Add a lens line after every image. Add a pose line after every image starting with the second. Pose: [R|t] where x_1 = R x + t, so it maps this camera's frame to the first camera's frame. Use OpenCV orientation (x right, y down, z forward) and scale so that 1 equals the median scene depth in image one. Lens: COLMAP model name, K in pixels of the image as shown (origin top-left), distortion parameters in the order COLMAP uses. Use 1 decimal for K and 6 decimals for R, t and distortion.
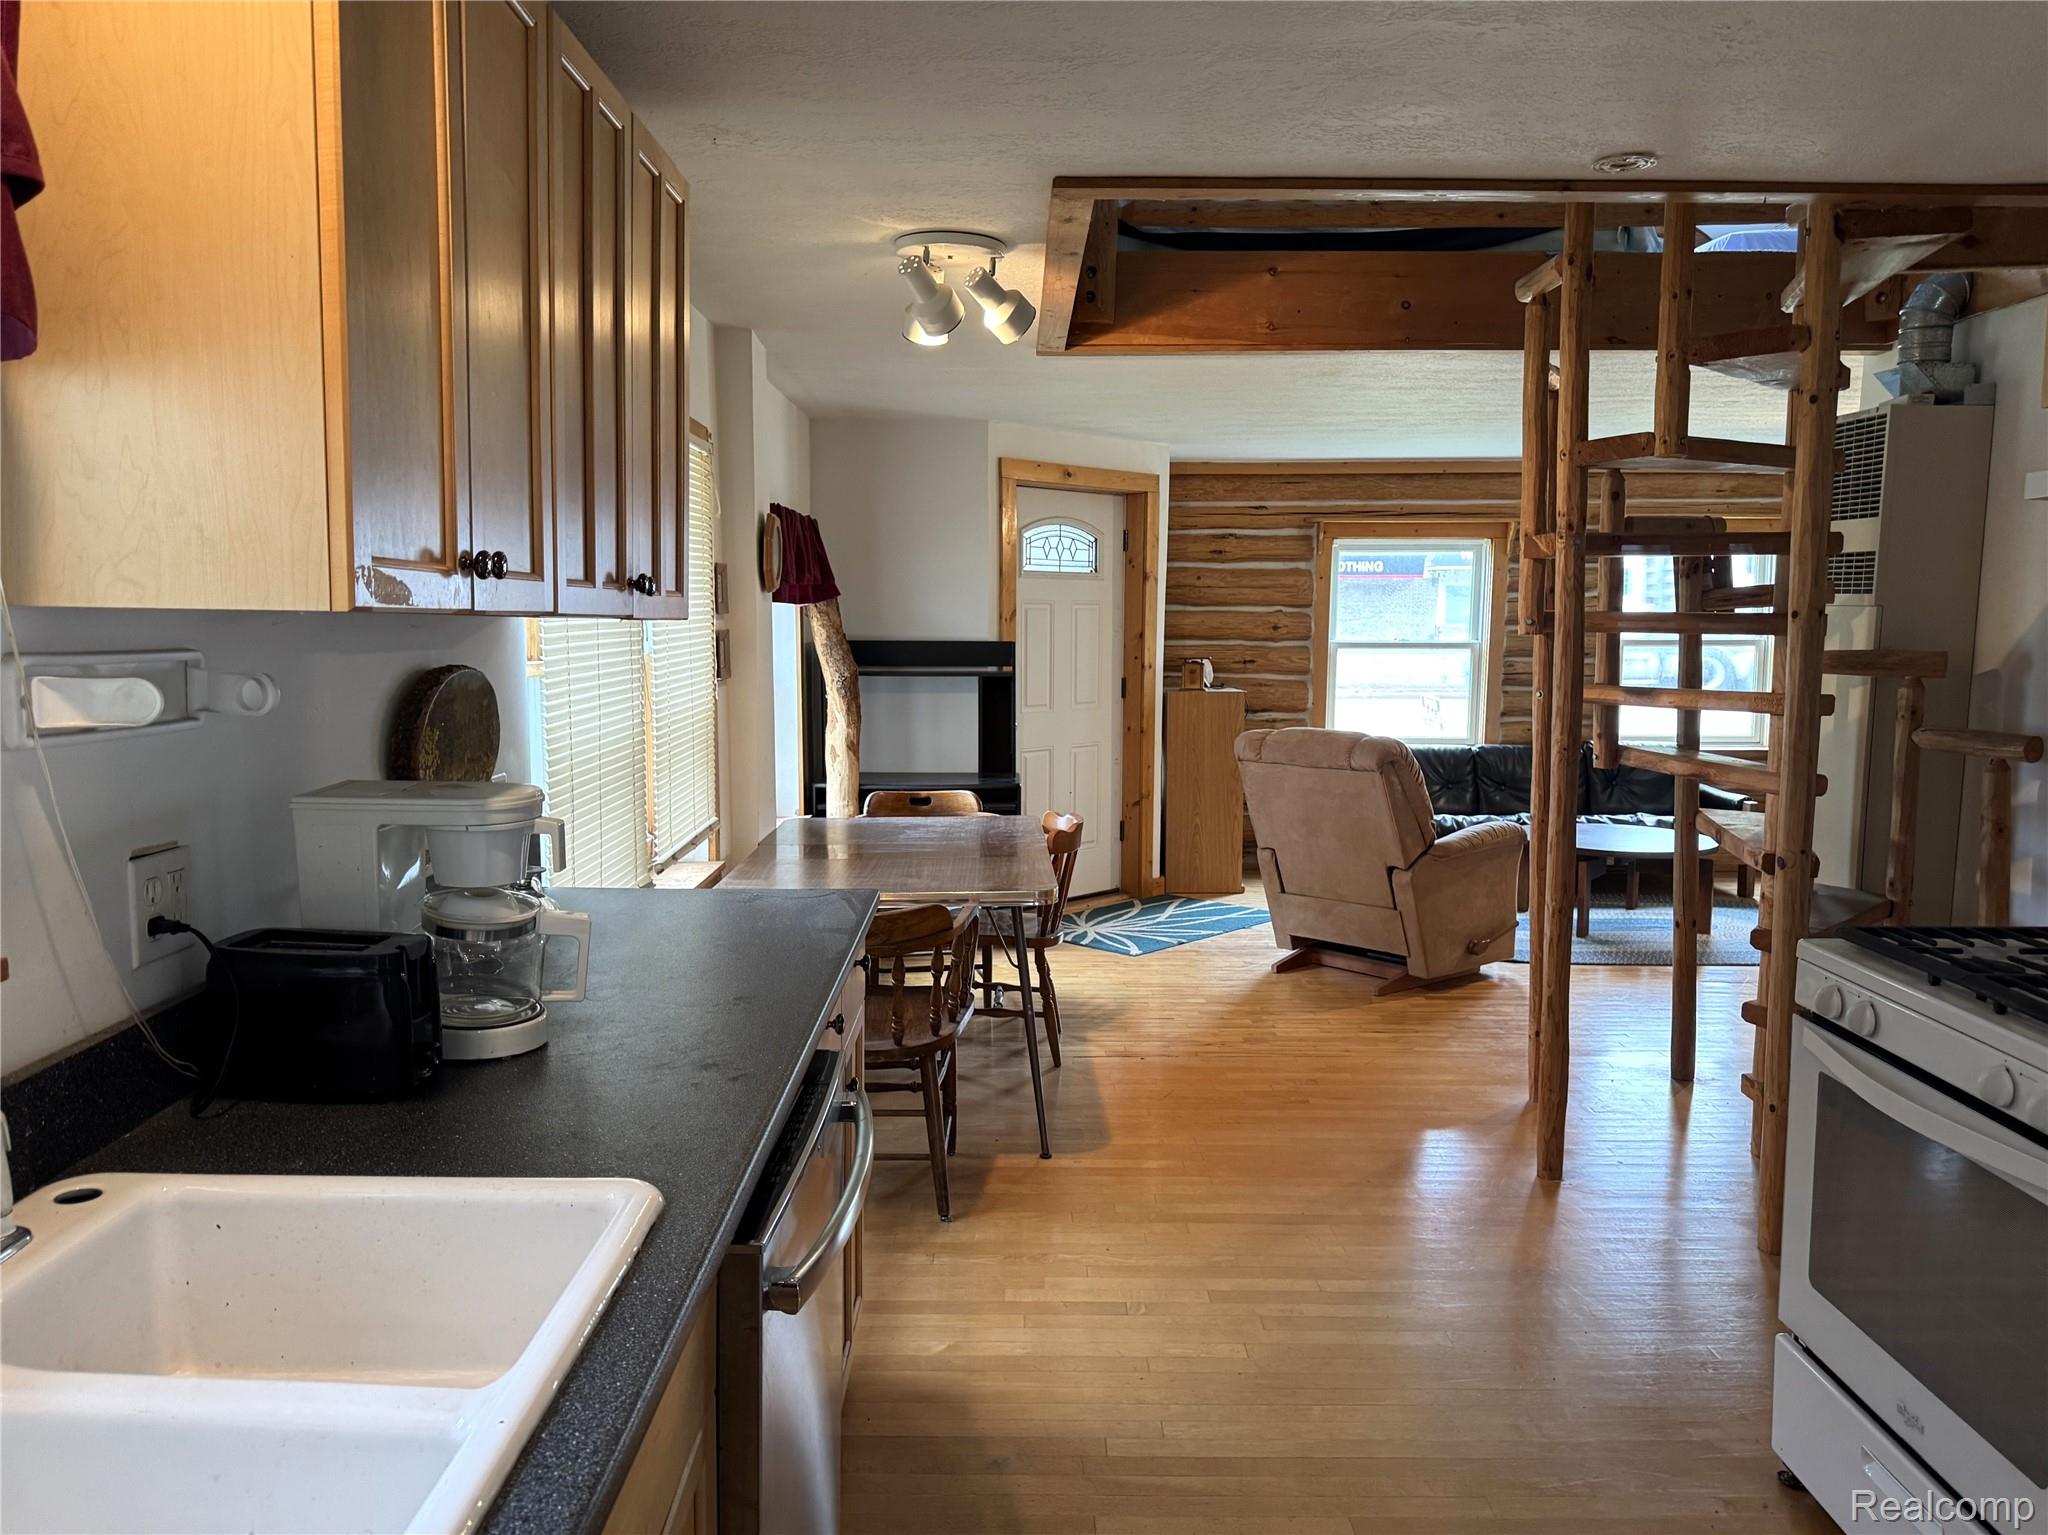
lens RADIAL K [[1432.0, 0, 1024.0], [0, 1432.0, 767.5], [0, 0, 1]] dist [0.096813, -0.159307]
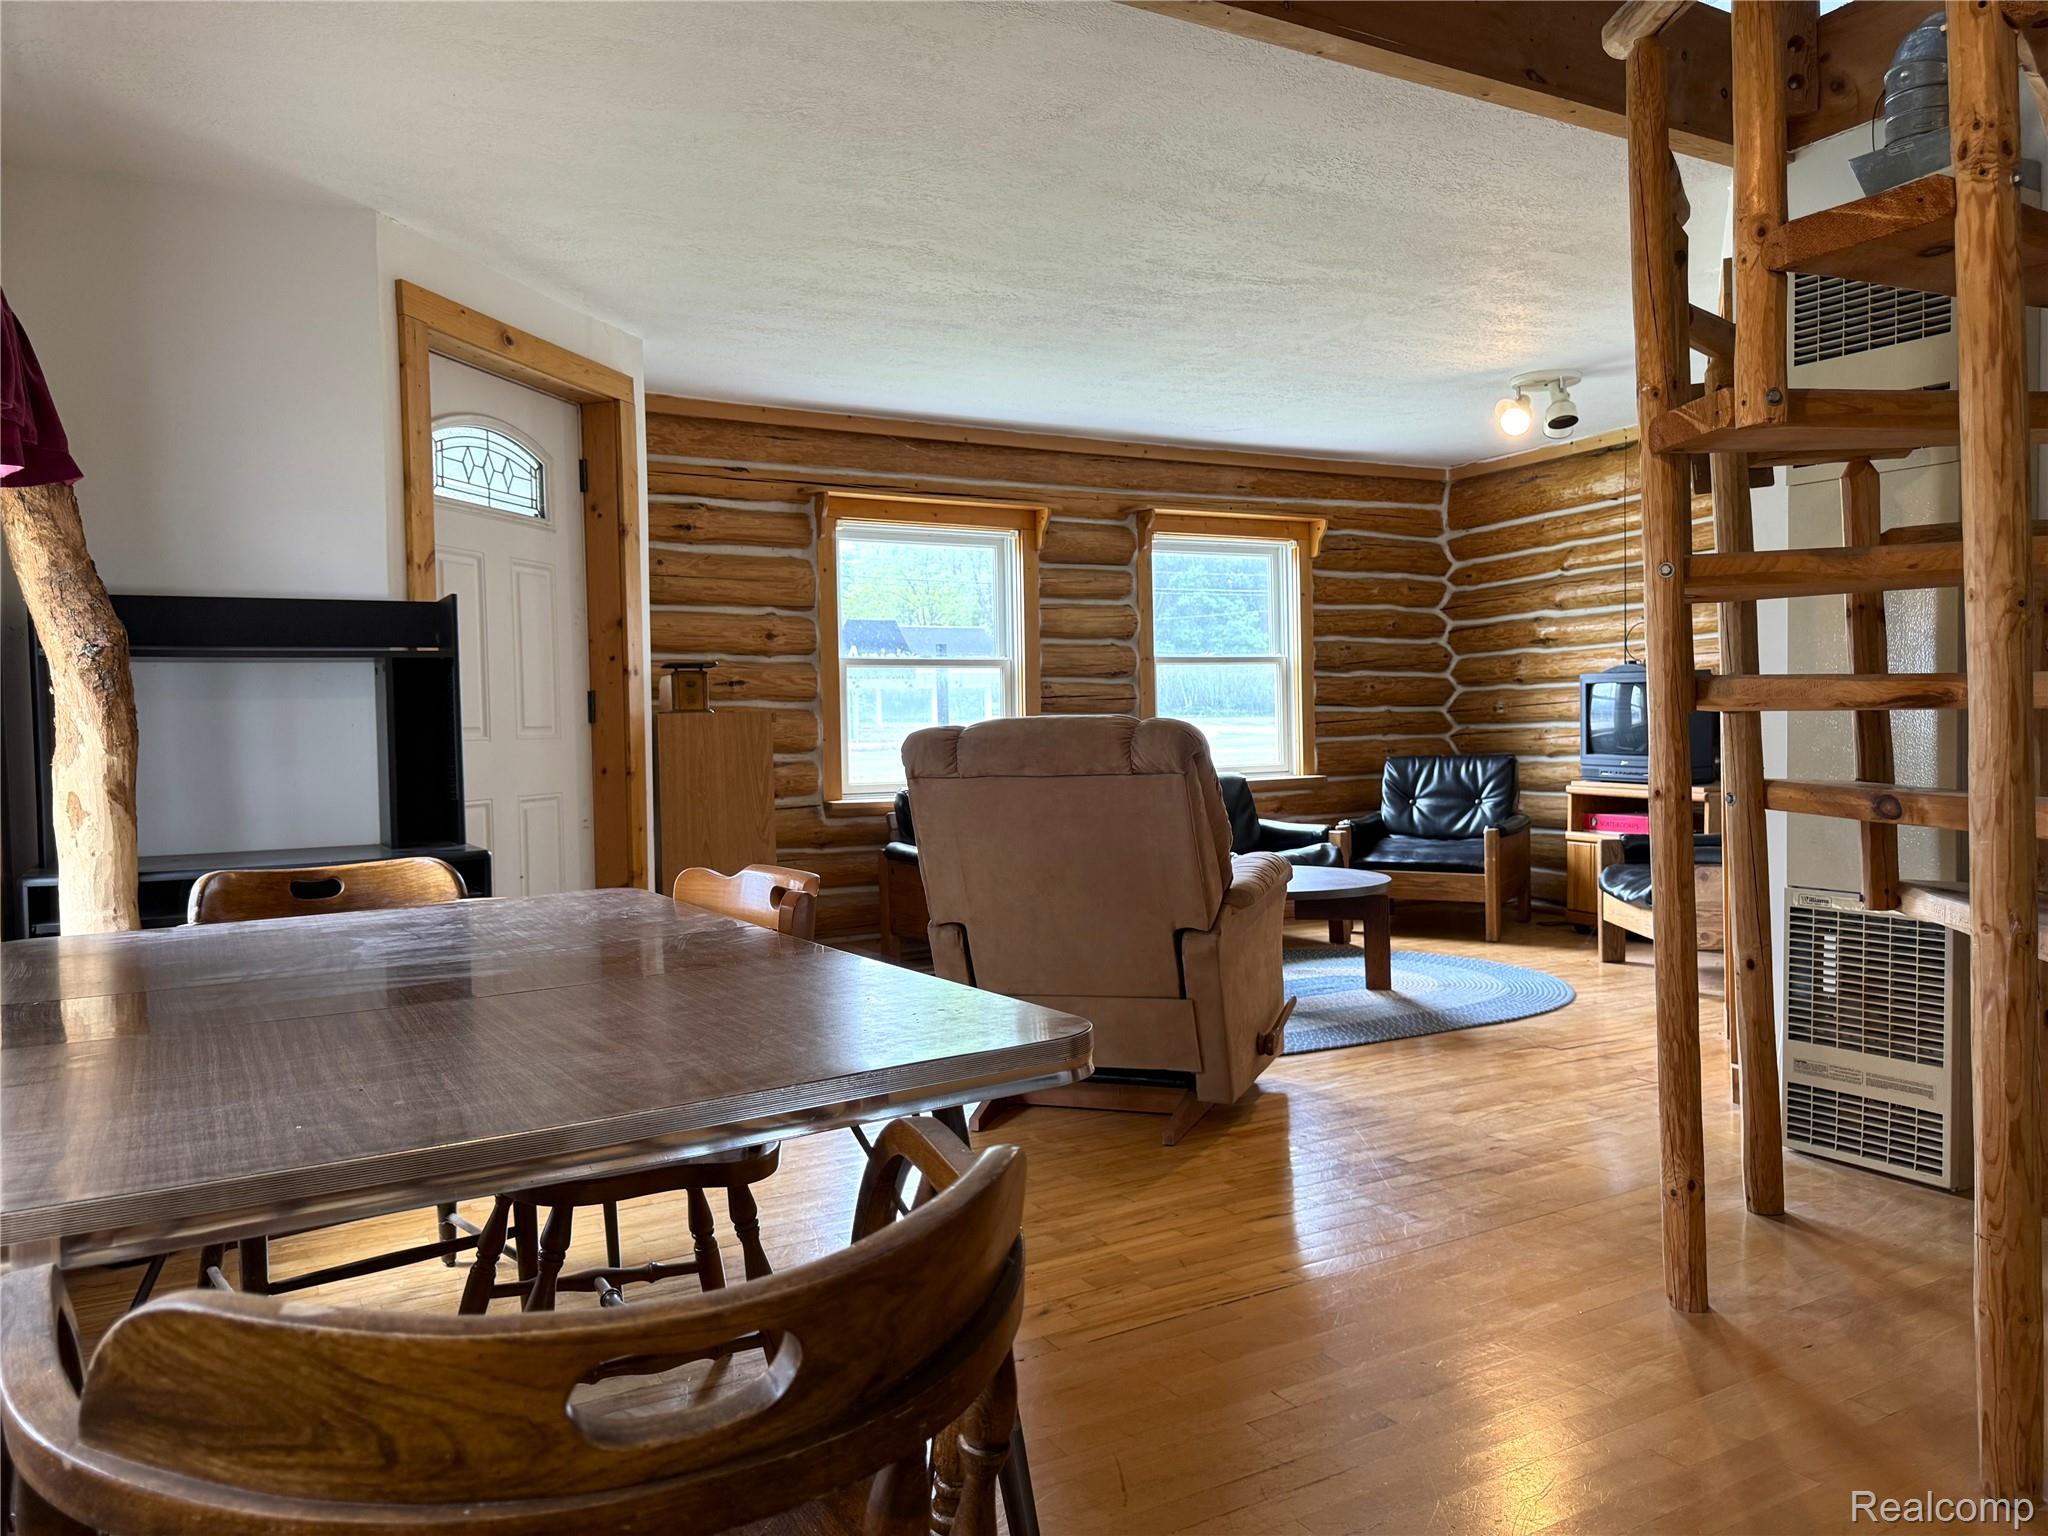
lens RADIAL K [[1432.0, 0, 1024.0], [0, 1432.0, 768.0], [0, 0, 1]] dist [0.096813, -0.159307]
pose [[0.875342, -0.037574, 0.482043, -0.065195], [0.073803, 0.995676, -0.056409, 0.019374], [-0.477839, 0.084954, 0.874330, 0.319970]]
